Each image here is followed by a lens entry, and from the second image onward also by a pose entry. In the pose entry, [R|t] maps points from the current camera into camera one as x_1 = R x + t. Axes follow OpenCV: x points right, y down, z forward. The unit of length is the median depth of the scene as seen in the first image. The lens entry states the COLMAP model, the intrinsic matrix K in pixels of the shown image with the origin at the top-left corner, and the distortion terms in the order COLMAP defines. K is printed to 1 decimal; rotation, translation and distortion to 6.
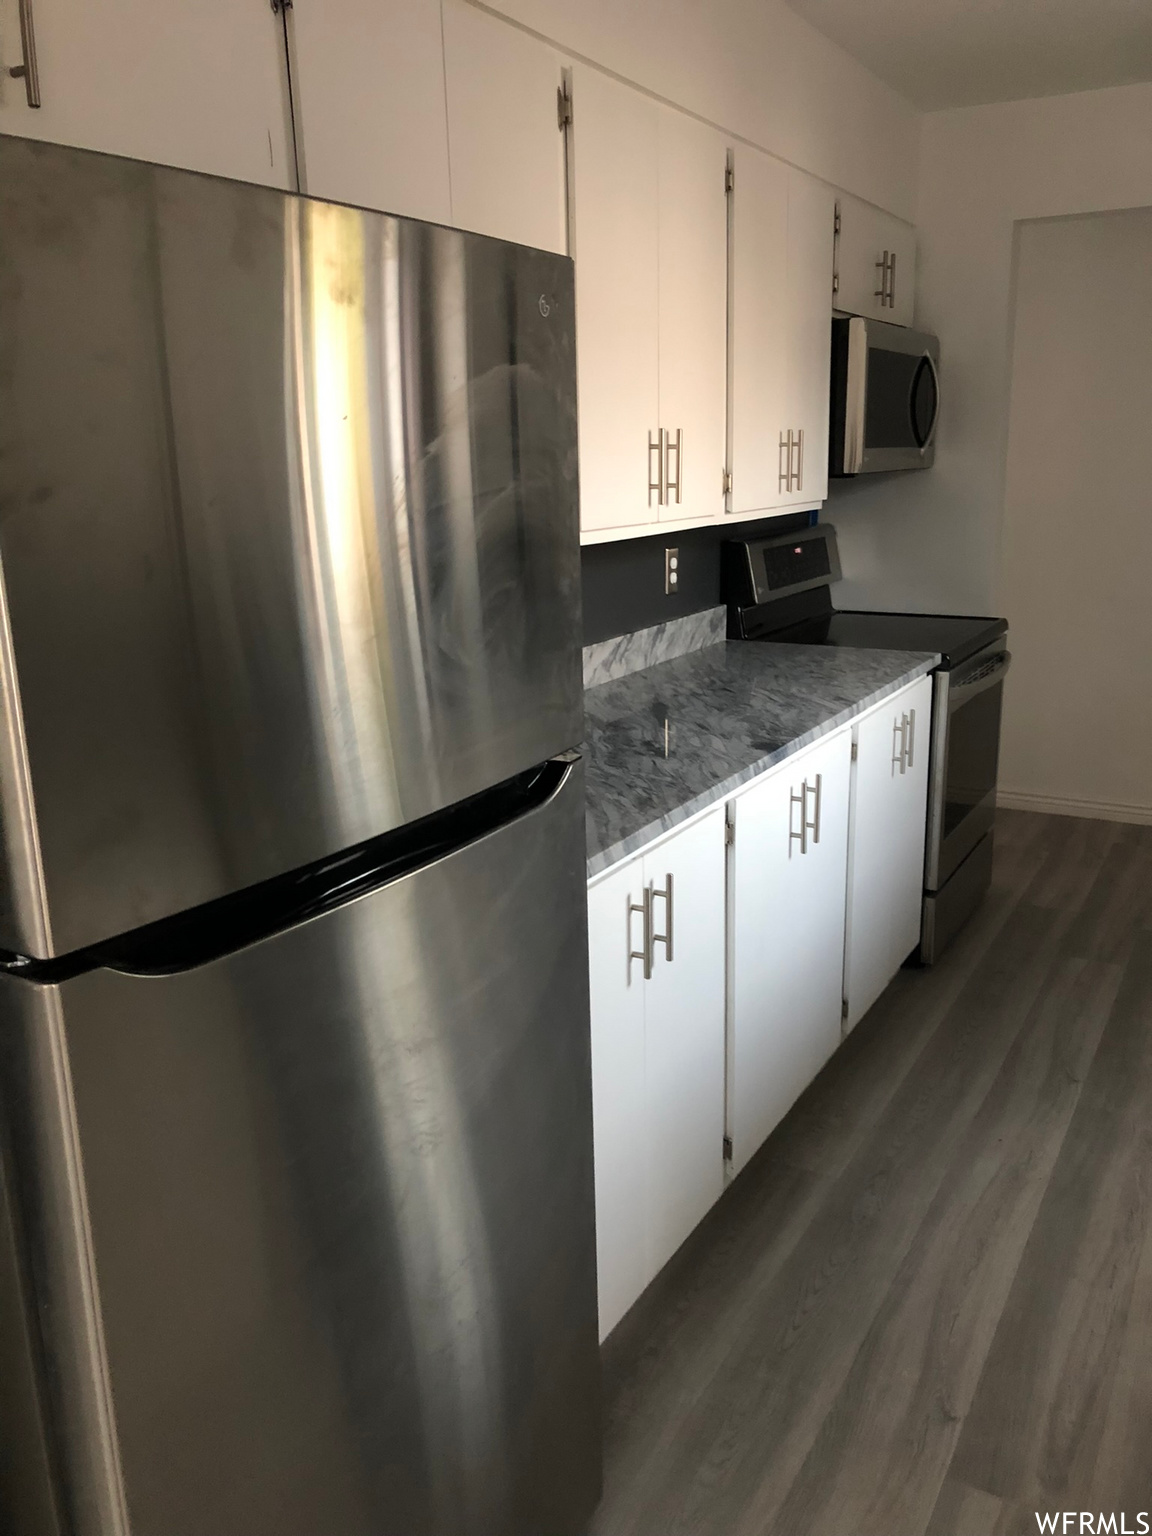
lens RADIAL K [[1276.7, 0, 607.4], [0, 1276.7, 770.9], [0, 0, 1]] dist [0.043878, 0.004279]
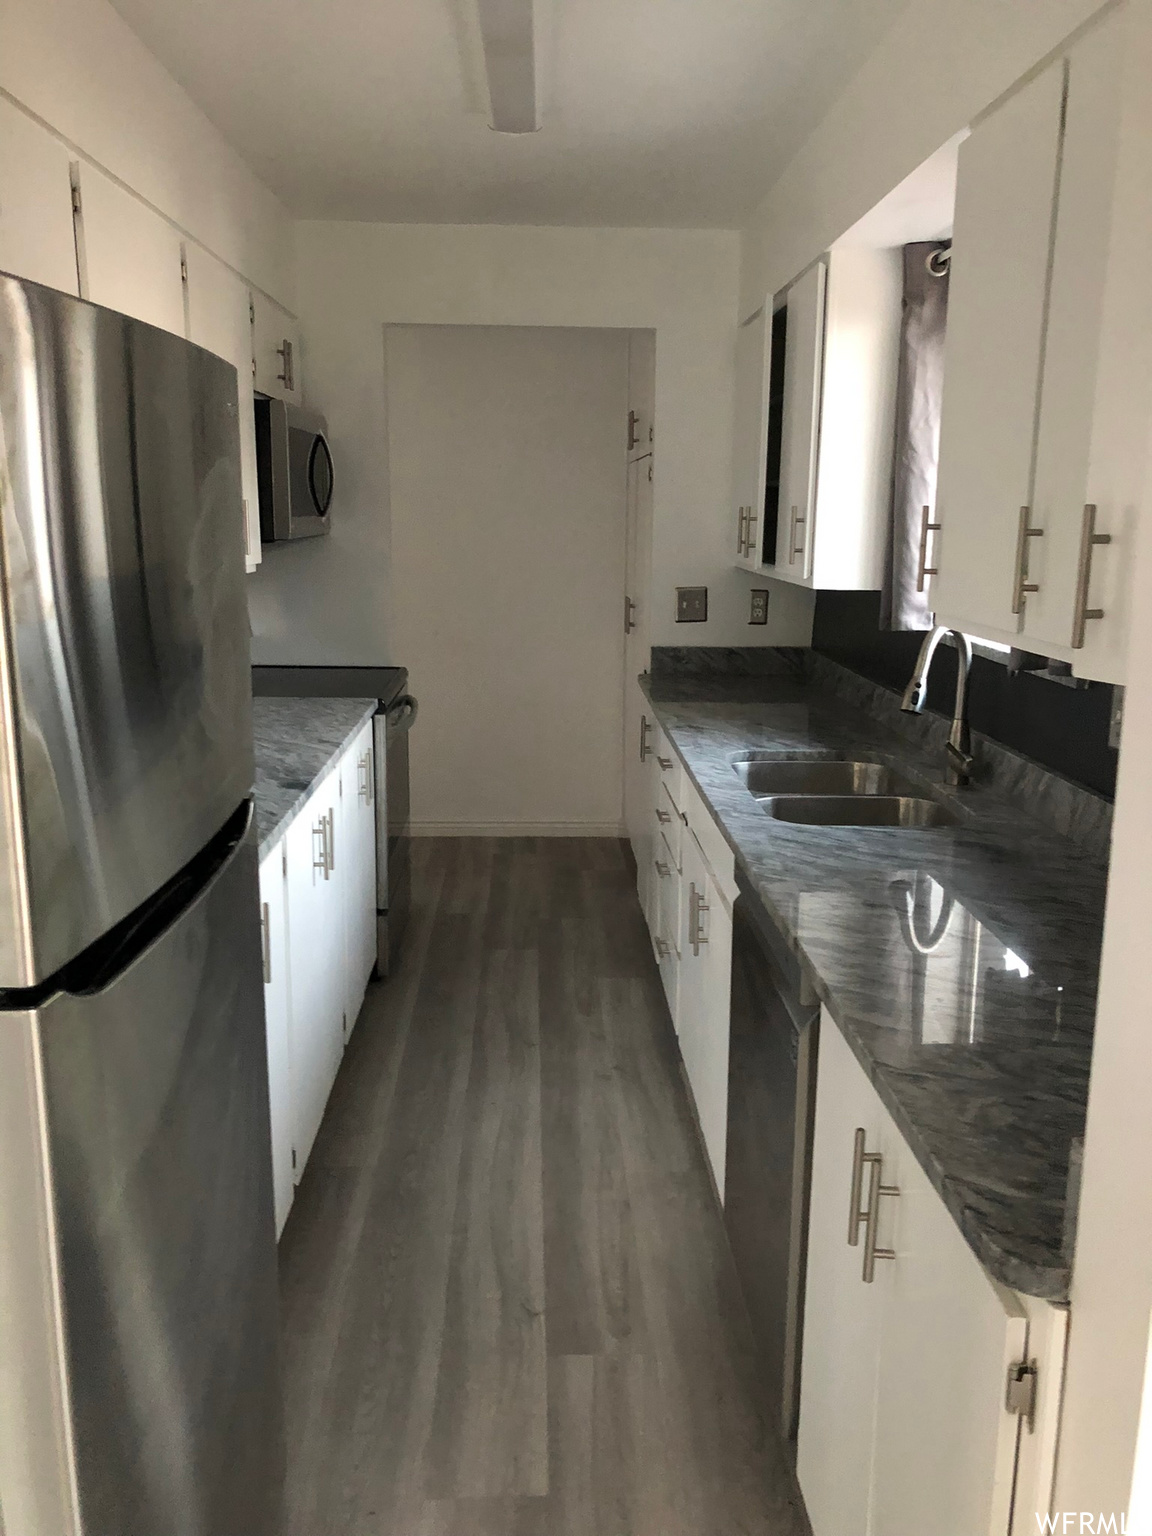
lens RADIAL K [[1255.8, 0, 593.5], [0, 1255.8, 777.7], [0, 0, 1]] dist [0.073459, -0.117729]
pose [[0.854785, -0.083582, 0.512207, -0.184119], [0.101595, 0.994800, -0.007213, 0.006792], [-0.508941, 0.058203, 0.858832, -0.060923]]
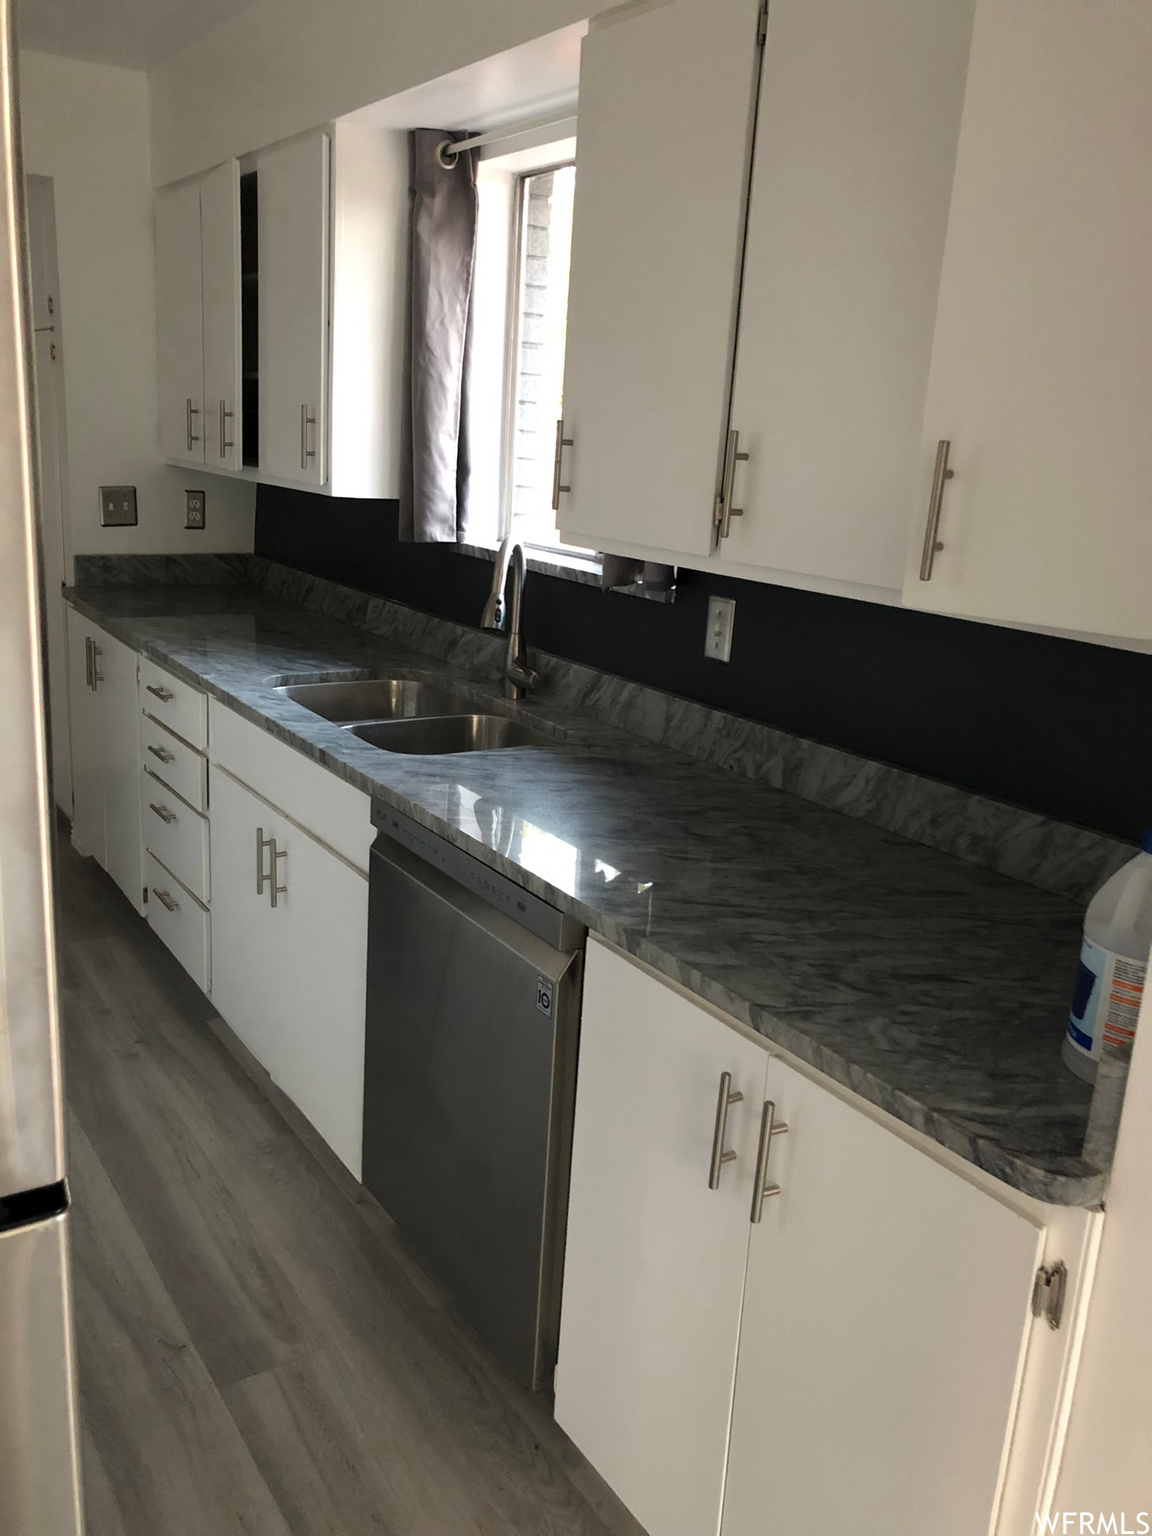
lens RADIAL K [[1249.3, 0, 576.0], [0, 1249.3, 768.0], [0, 0, 1]] dist [0.038533, -0.012324]
pose [[0.459154, -0.192267, 0.867301, -0.278972], [0.150130, 0.979050, 0.137561, -0.041372], [-0.875579, 0.067046, 0.478399, 0.137465]]
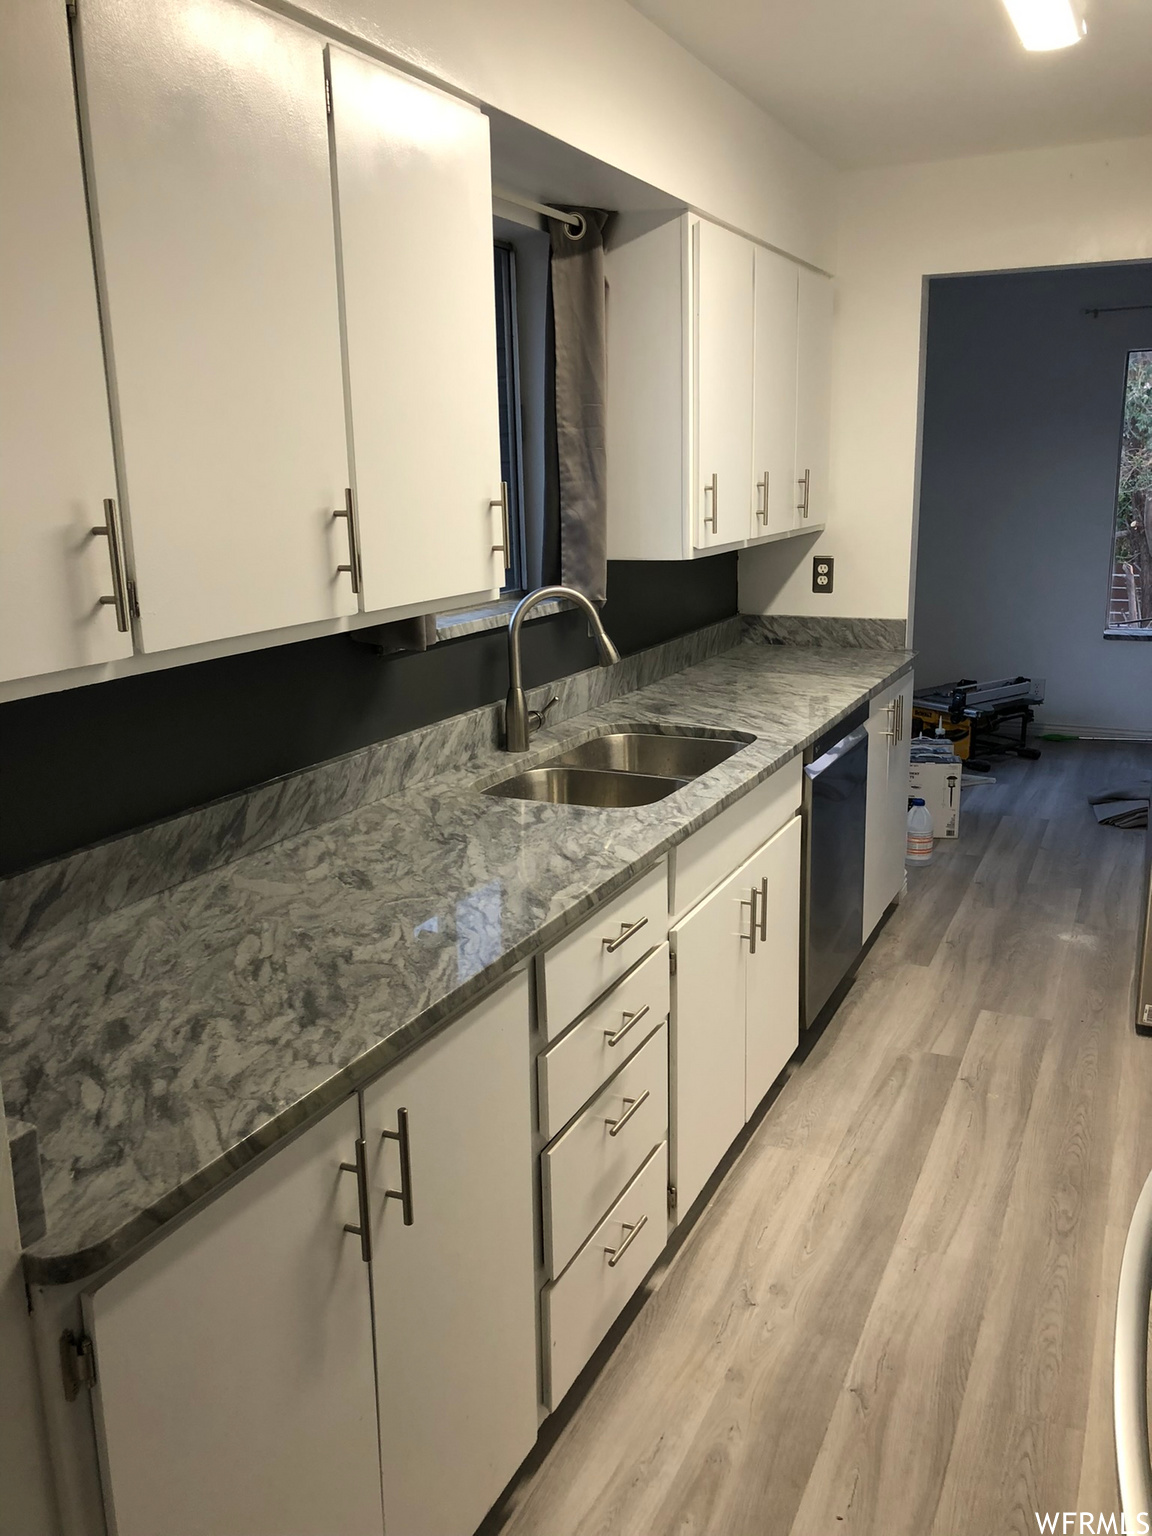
lens RADIAL K [[1276.7, 0, 607.4], [0, 1276.7, 770.9], [0, 0, 1]] dist [0.043878, 0.004279]
pose [[-0.996255, 0.053363, -0.068035, 0.572852], [0.015780, 0.885833, 0.463736, -0.430056], [0.085014, 0.460925, -0.883357, 1.580017]]
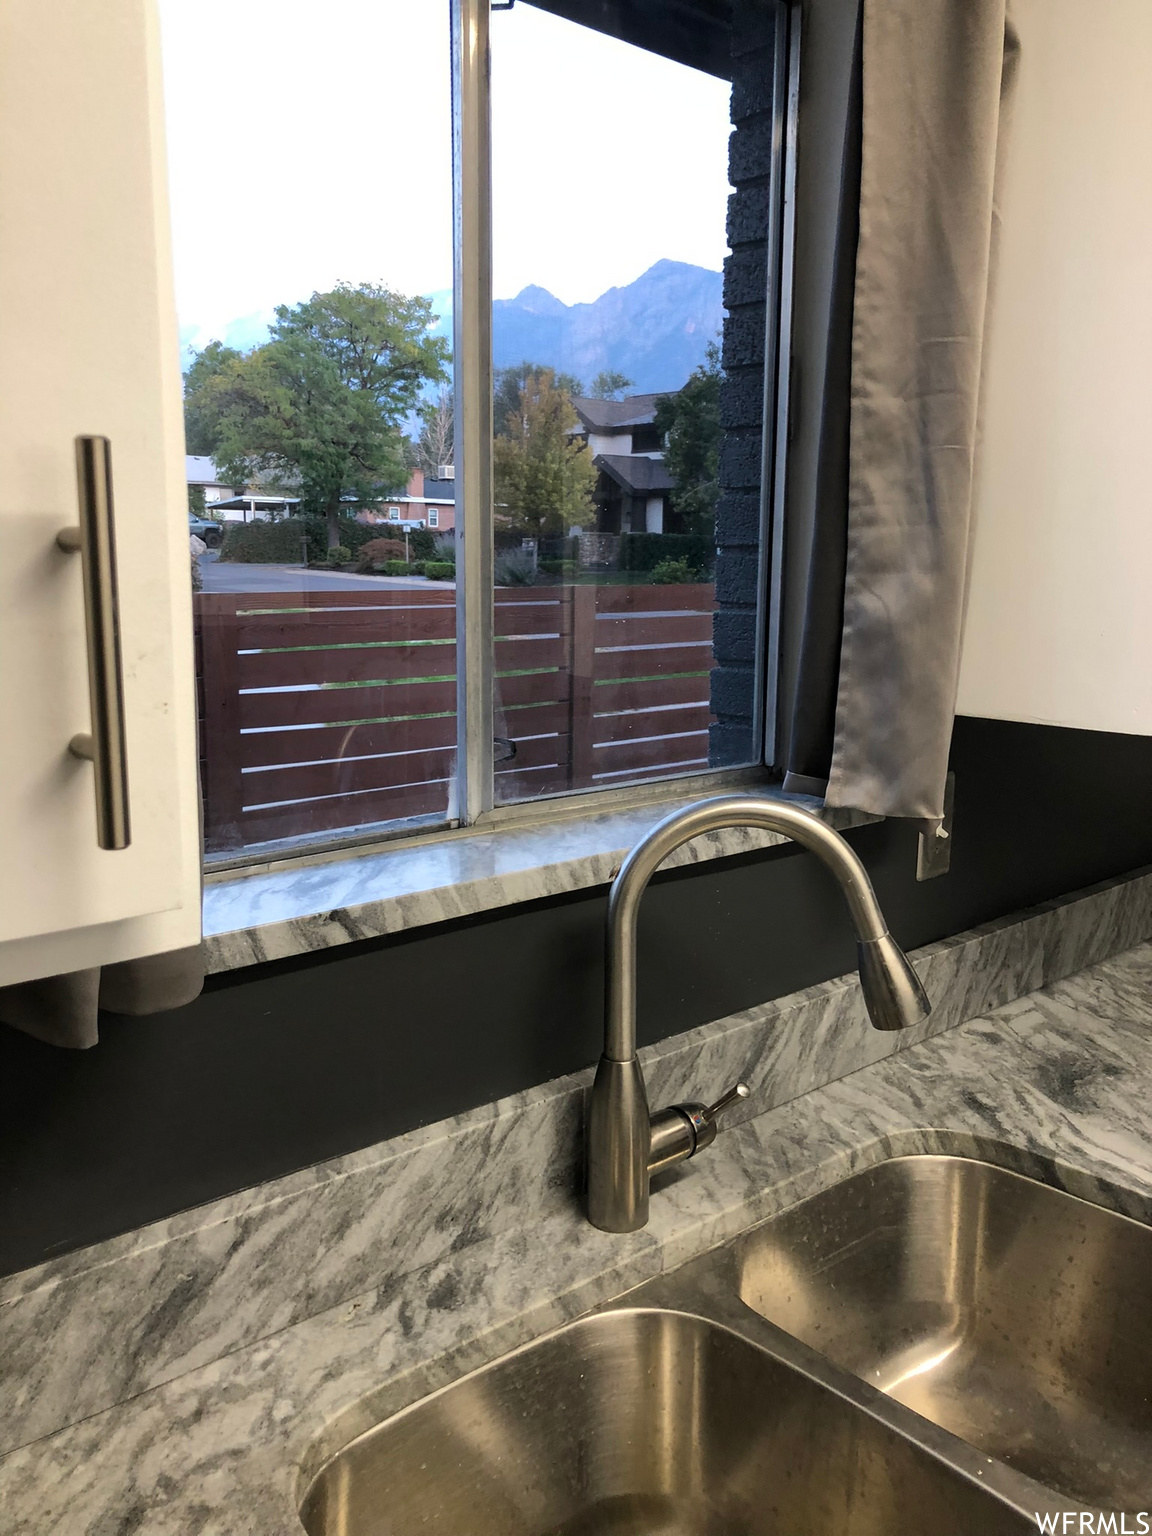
lens RADIAL K [[1279.9, 0, 576.3], [0, 1279.9, 746.9], [0, 0, 1]] dist [0.031626, -0.002411]
pose [[-0.945240, -0.041226, 0.323761, 0.465329], [0.086248, 0.925174, 0.369614, -0.244223], [-0.314773, 0.377297, -0.870956, 0.943863]]
